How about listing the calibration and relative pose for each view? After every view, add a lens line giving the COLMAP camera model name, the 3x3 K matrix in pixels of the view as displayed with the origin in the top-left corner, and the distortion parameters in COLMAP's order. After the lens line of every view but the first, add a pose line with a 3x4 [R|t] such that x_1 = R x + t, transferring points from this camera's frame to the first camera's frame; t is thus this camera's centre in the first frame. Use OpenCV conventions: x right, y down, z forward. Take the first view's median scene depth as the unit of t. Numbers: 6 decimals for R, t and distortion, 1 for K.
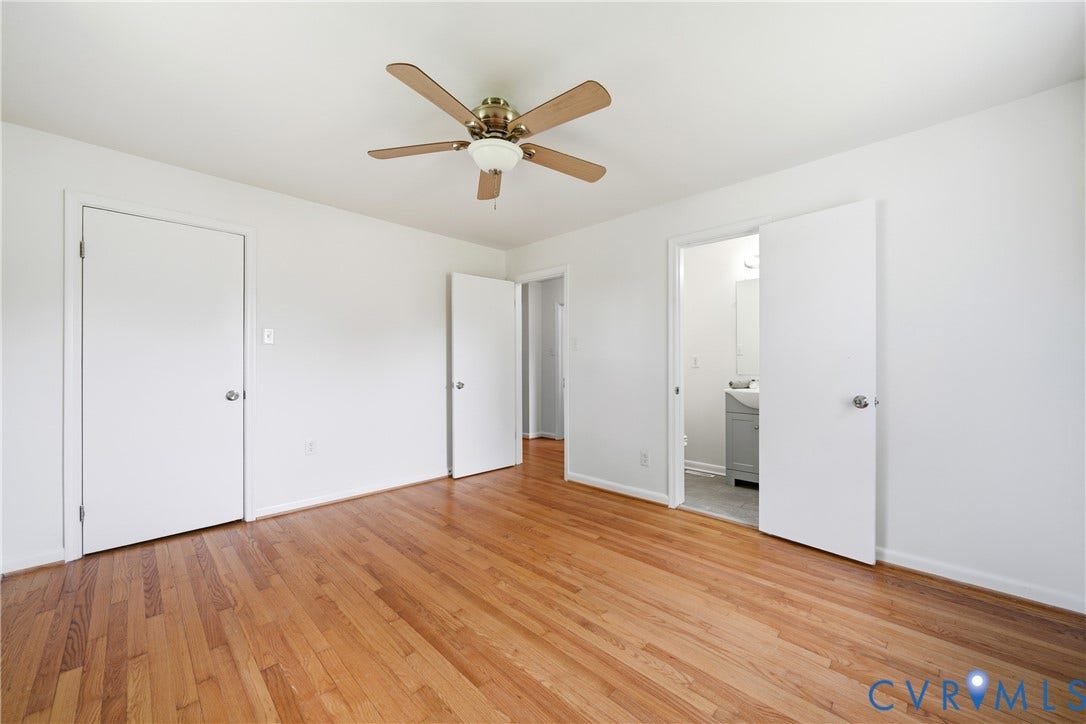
lens RADIAL K [[395.4, 0, 543.0], [0, 395.4, 362.0], [0, 0, 1]] dist [0.000150, -0.000030]
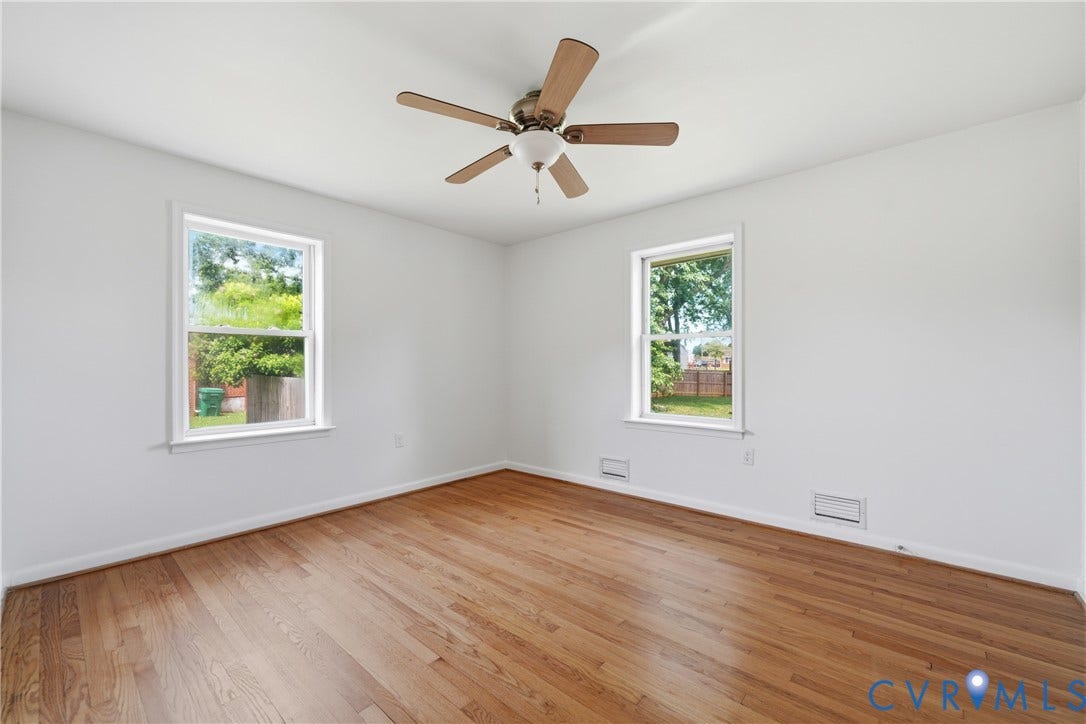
lens RADIAL K [[471.8, 0, 543.5], [0, 471.8, 365.0], [0, 0, 1]] dist [0.000594, 0.000034]
pose [[-0.999013, 0.001240, -0.044406, -0.083044], [0.001203, 0.999999, 0.000860, 0.004325], [0.044407, 0.000805, -0.999013, 2.168542]]
